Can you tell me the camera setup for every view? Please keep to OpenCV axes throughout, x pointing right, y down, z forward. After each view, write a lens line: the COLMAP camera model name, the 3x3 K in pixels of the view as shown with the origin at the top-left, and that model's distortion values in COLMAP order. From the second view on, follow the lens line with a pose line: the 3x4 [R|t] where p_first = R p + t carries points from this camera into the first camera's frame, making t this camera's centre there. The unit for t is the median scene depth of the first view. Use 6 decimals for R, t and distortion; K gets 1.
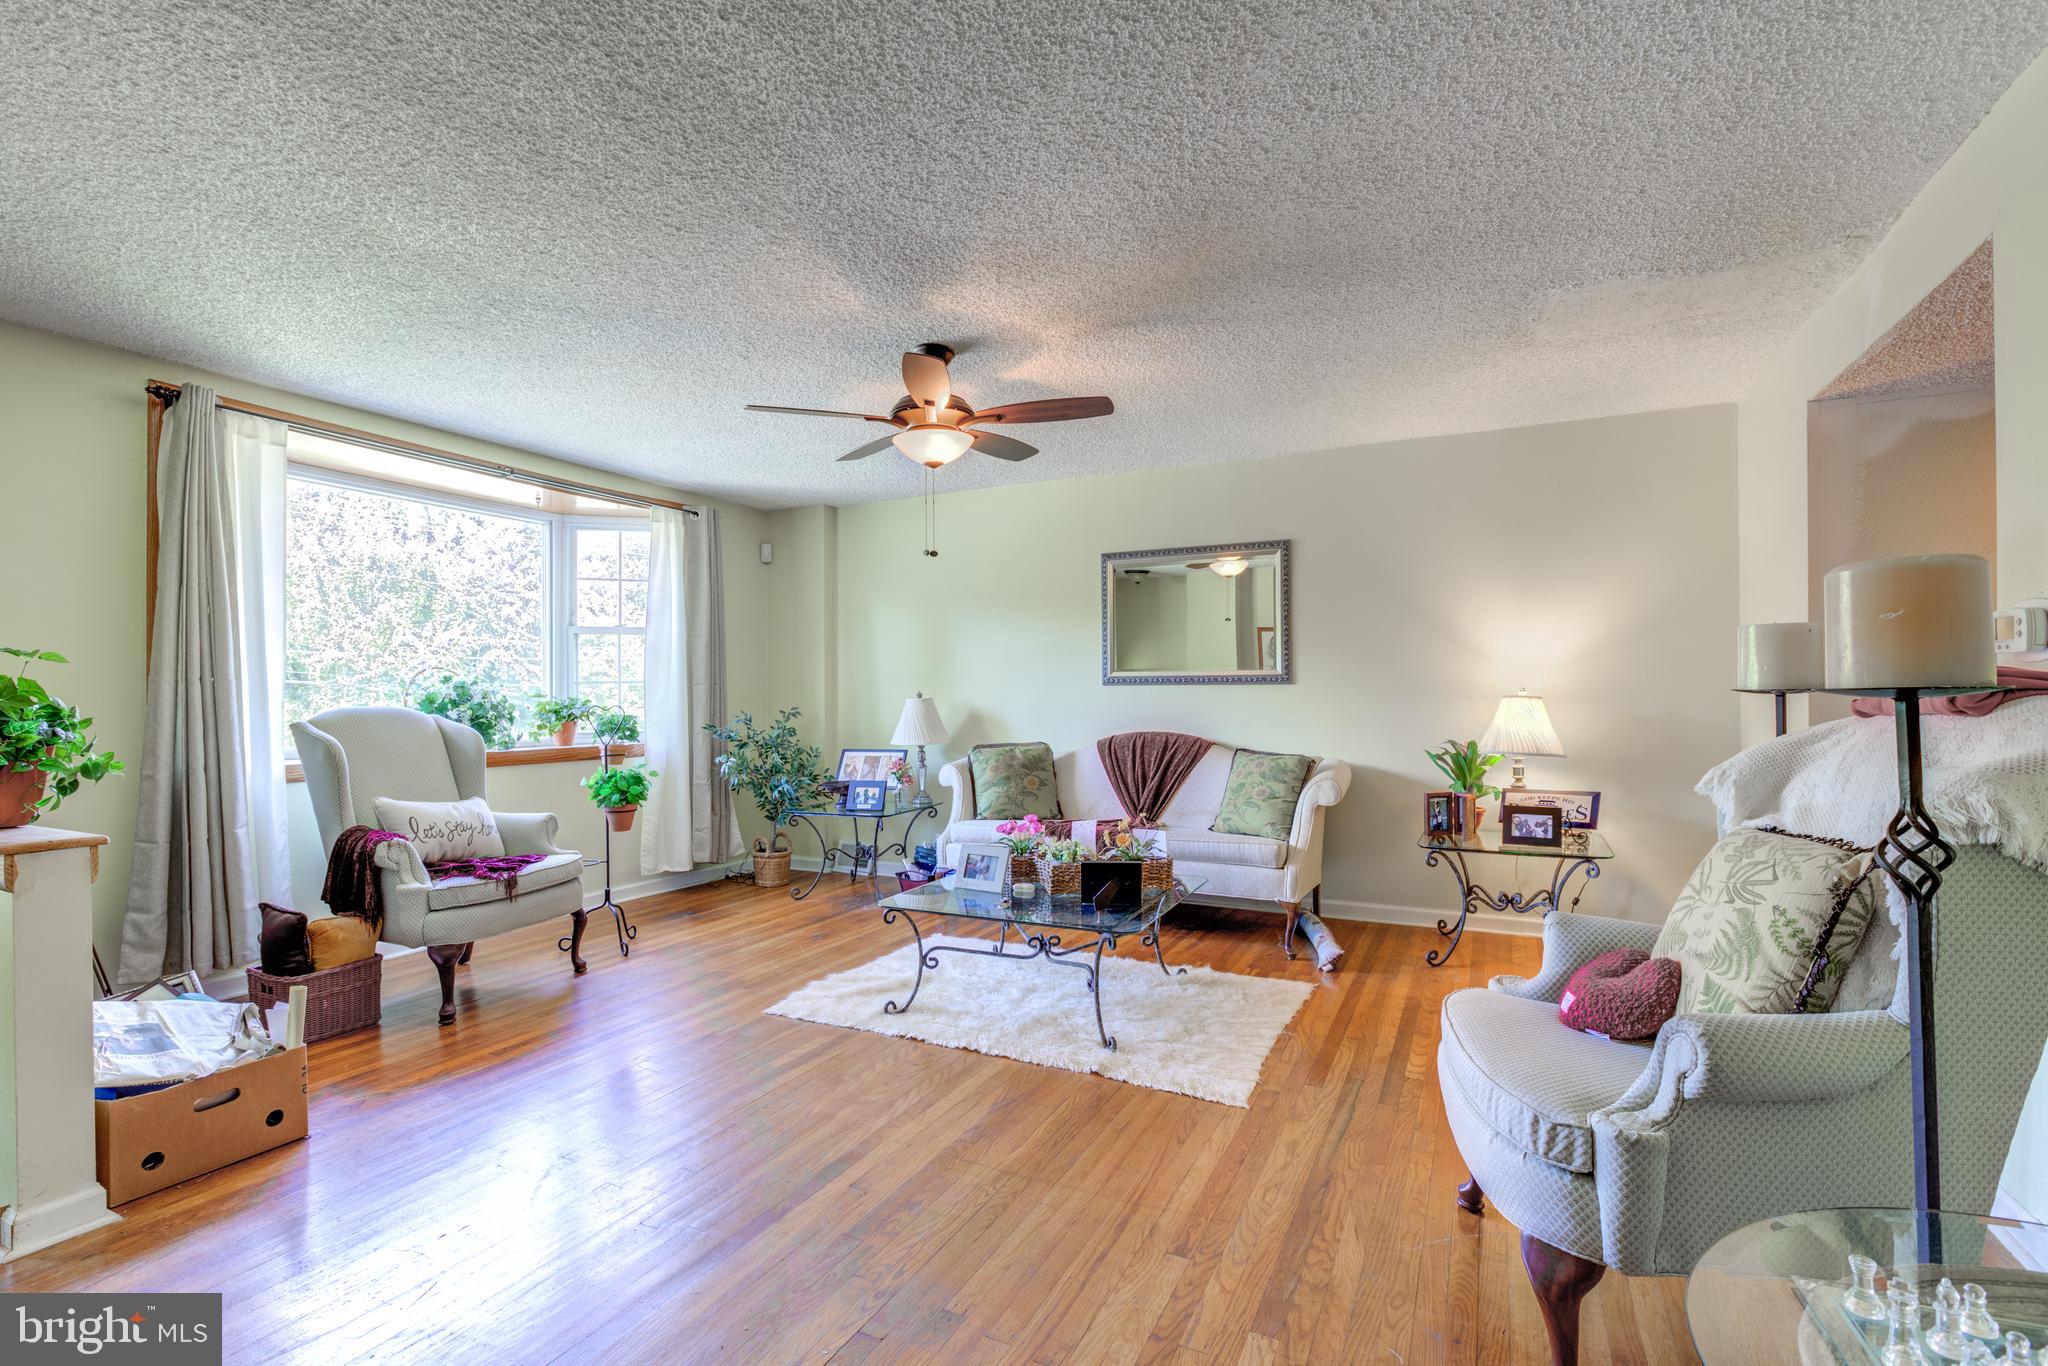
lens RADIAL K [[931.9, 0, 1019.7], [0, 931.9, 691.1], [0, 0, 1]] dist [-0.000776, -0.000008]
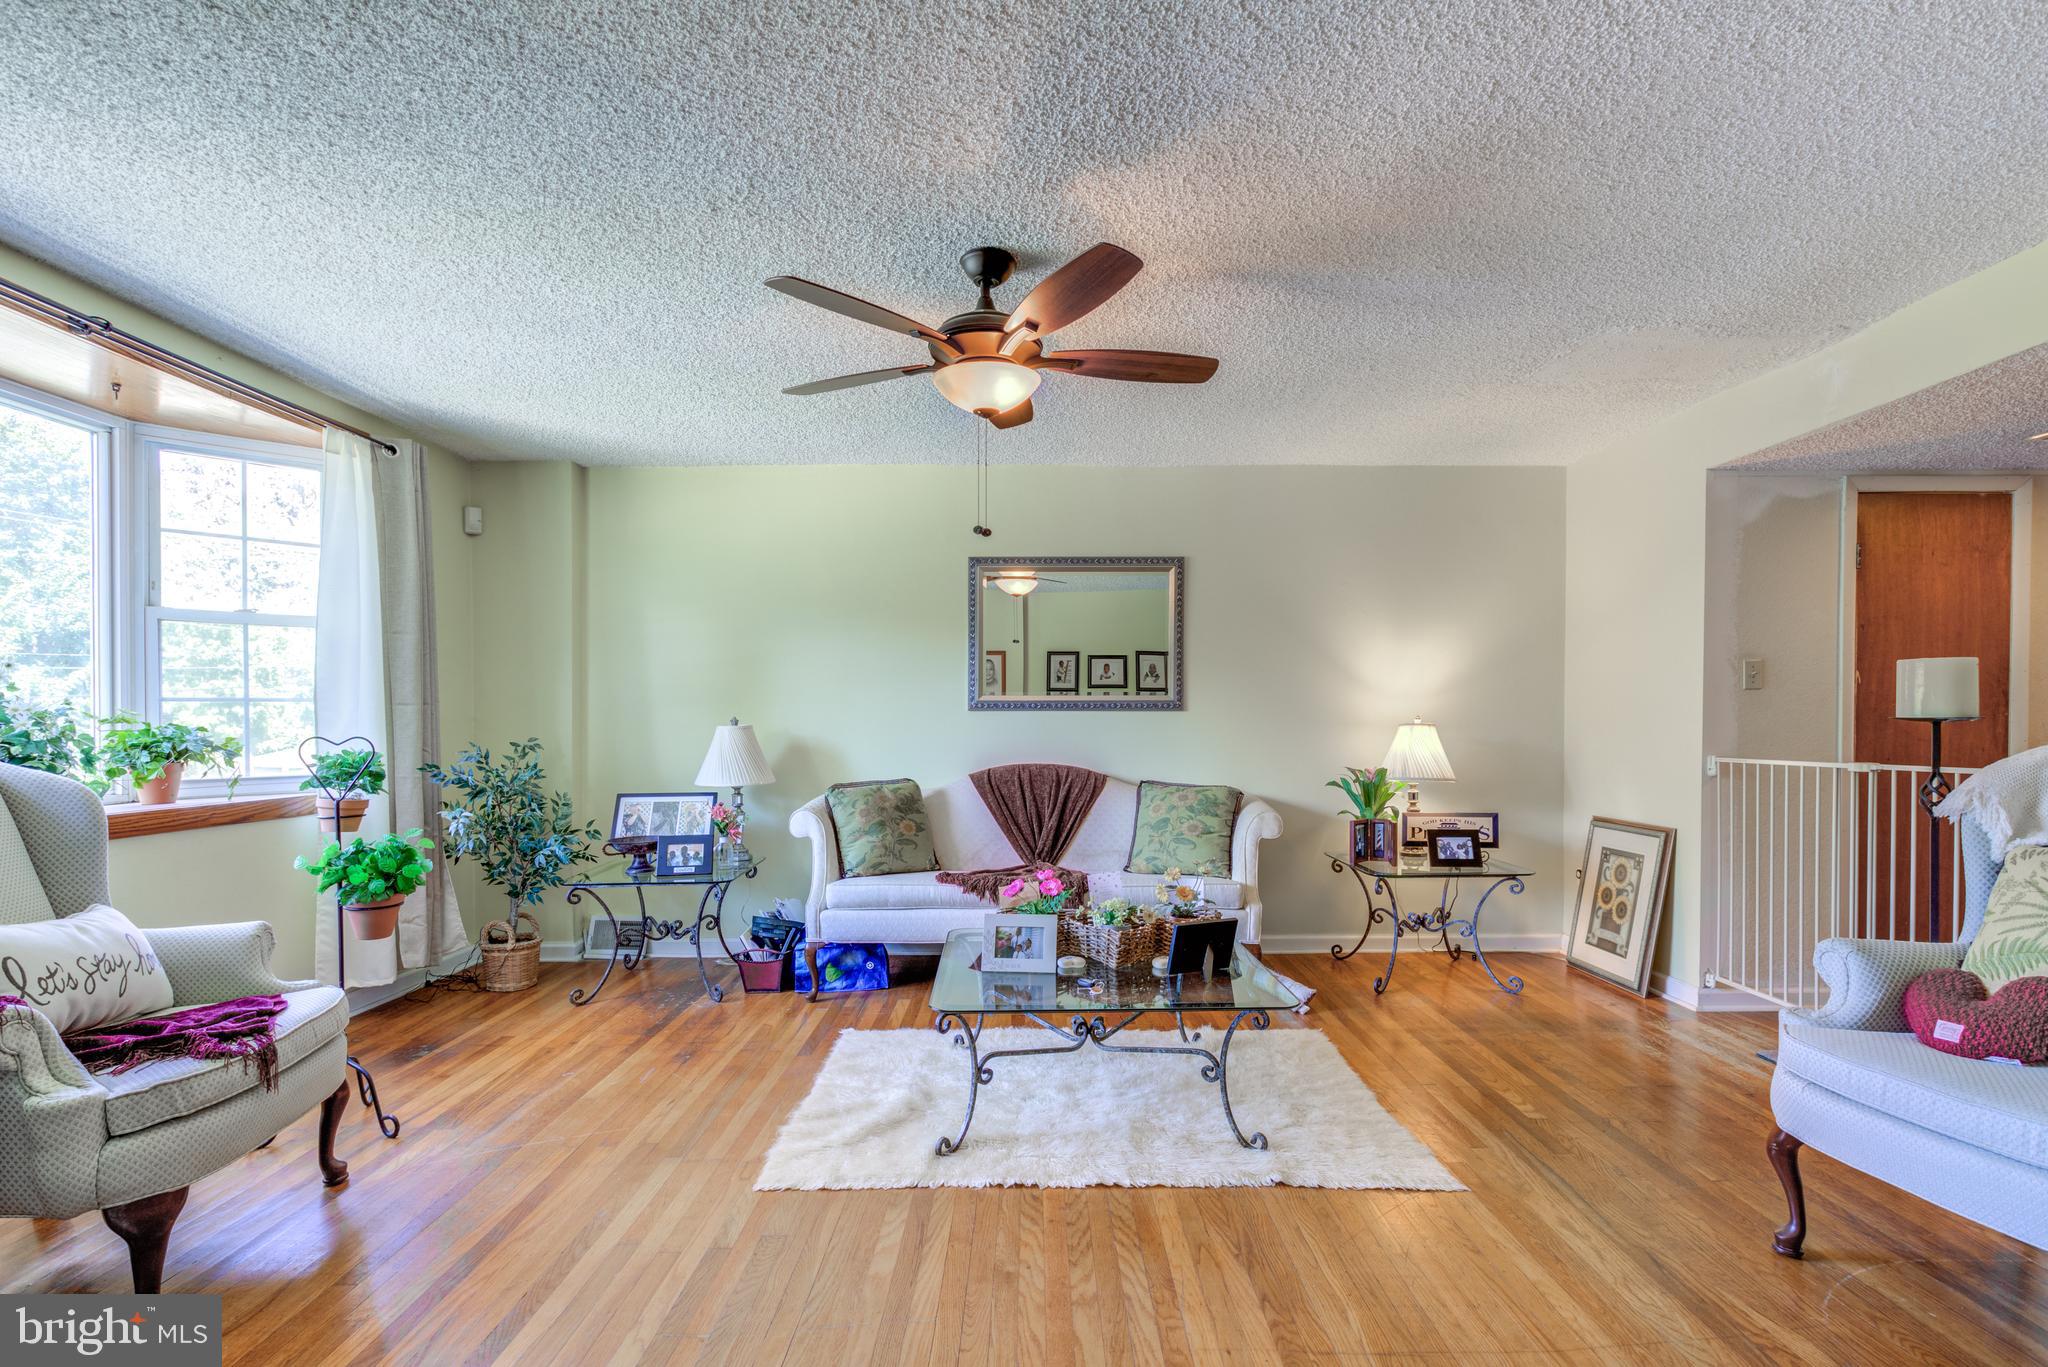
lens RADIAL K [[958.7, 0, 1057.6], [0, 958.7, 731.9], [0, 0, 1]] dist [-0.001570, 0.001323]
pose [[0.892145, -0.001857, 0.451745, -0.298408], [-0.004117, 0.999917, 0.012242, 0.002544], [-0.451730, -0.012781, 0.892063, 0.217483]]
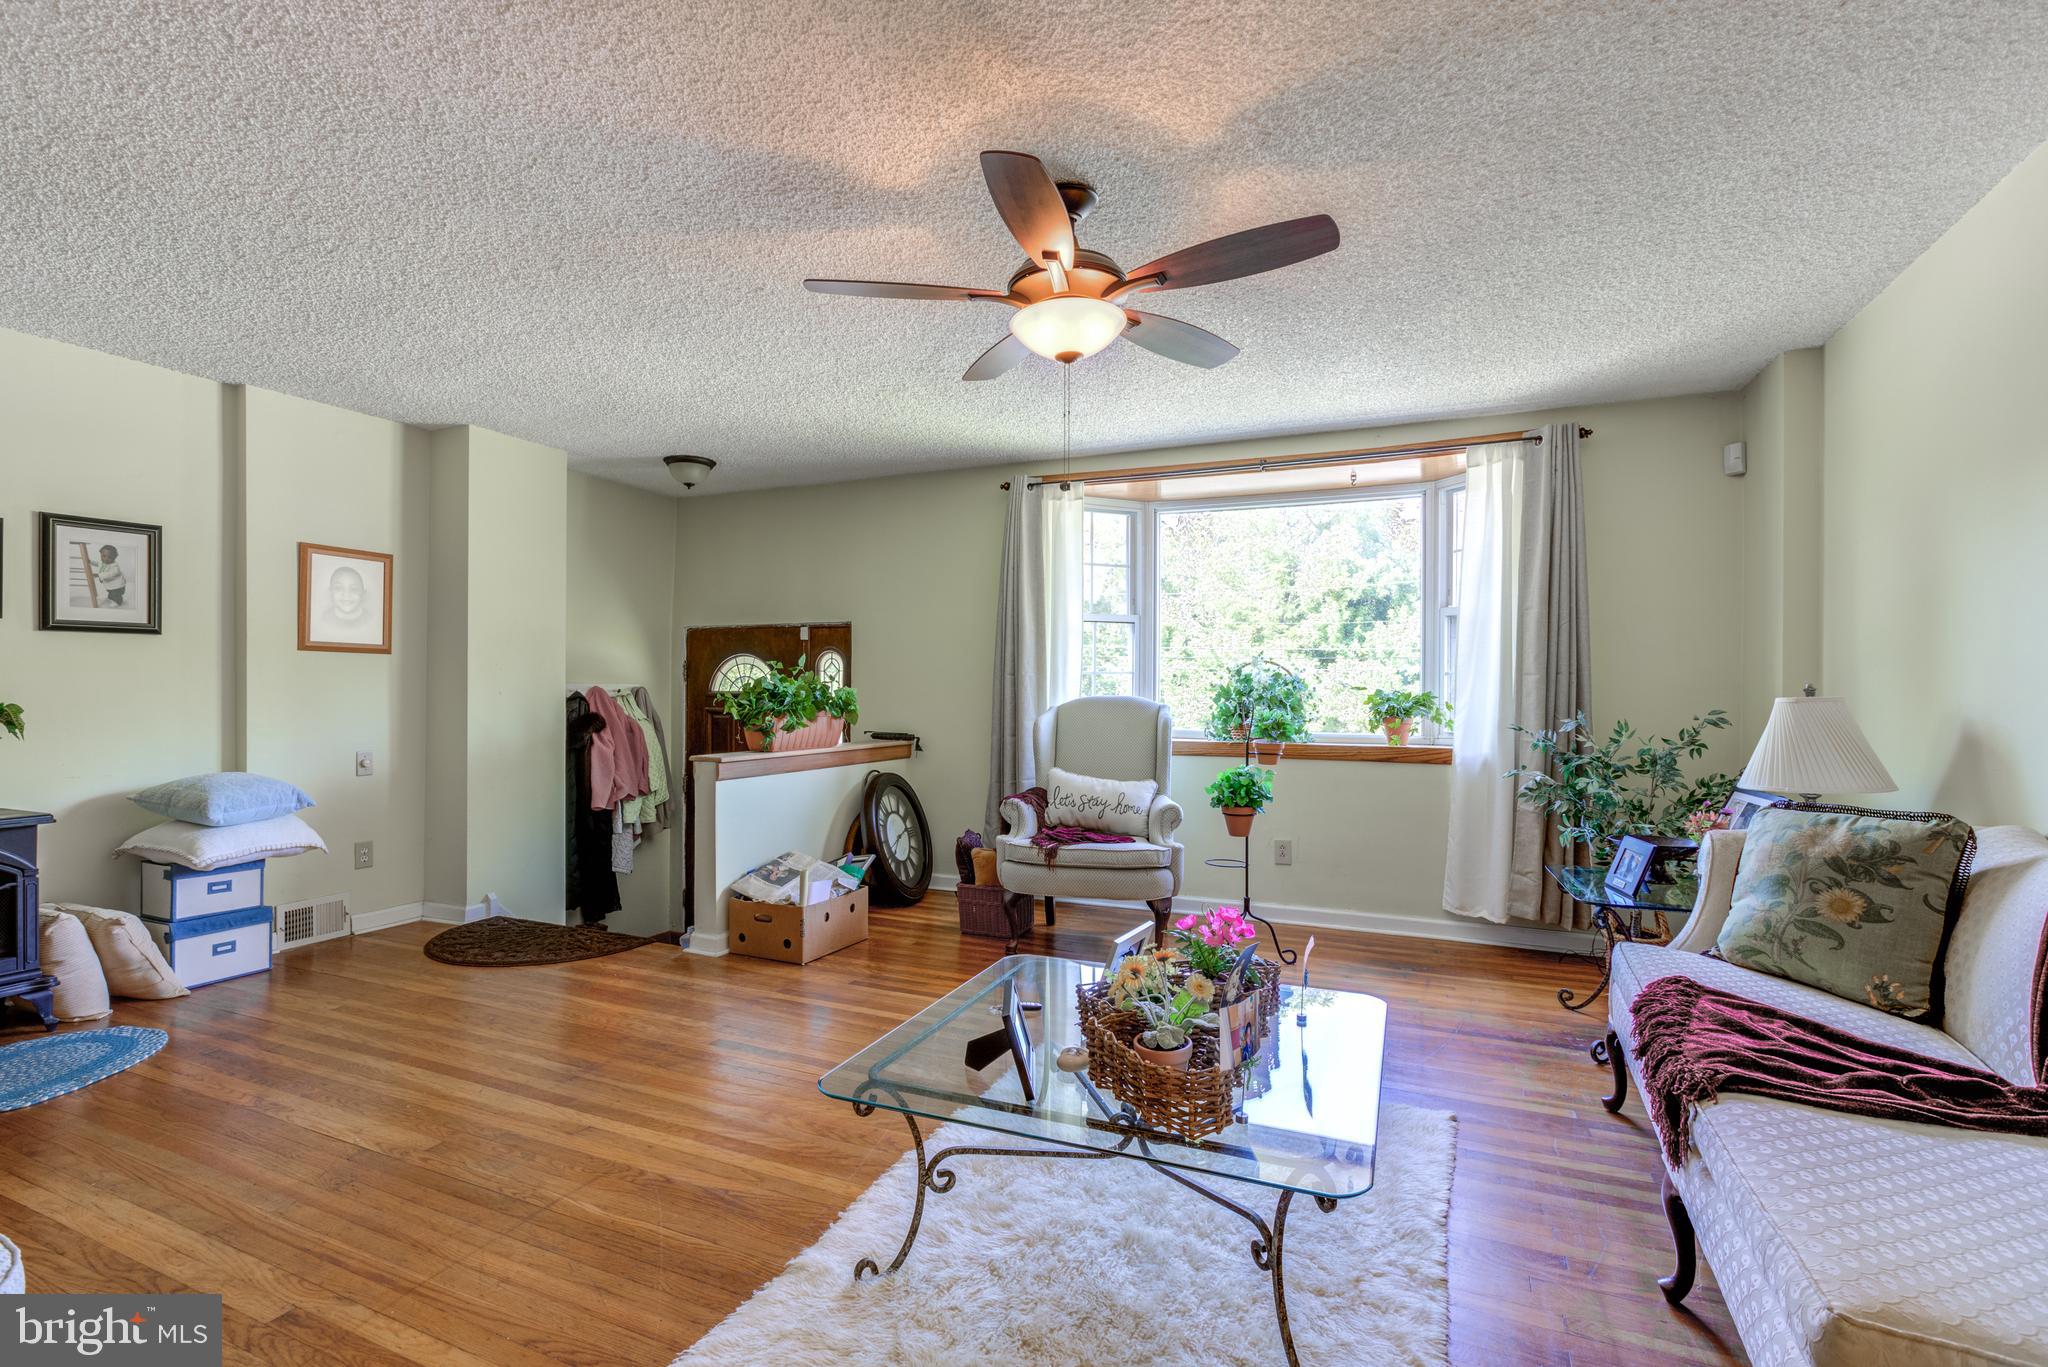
lens RADIAL K [[967.9, 0, 1052.5], [0, 967.9, 690.7], [0, 0, 1]] dist [-0.006873, 0.000856]
pose [[0.049480, 0.006592, -0.998753, 0.487061], [-0.001209, 0.999978, 0.006540, 0.001124], [0.998774, 0.000884, 0.049487, 0.734678]]
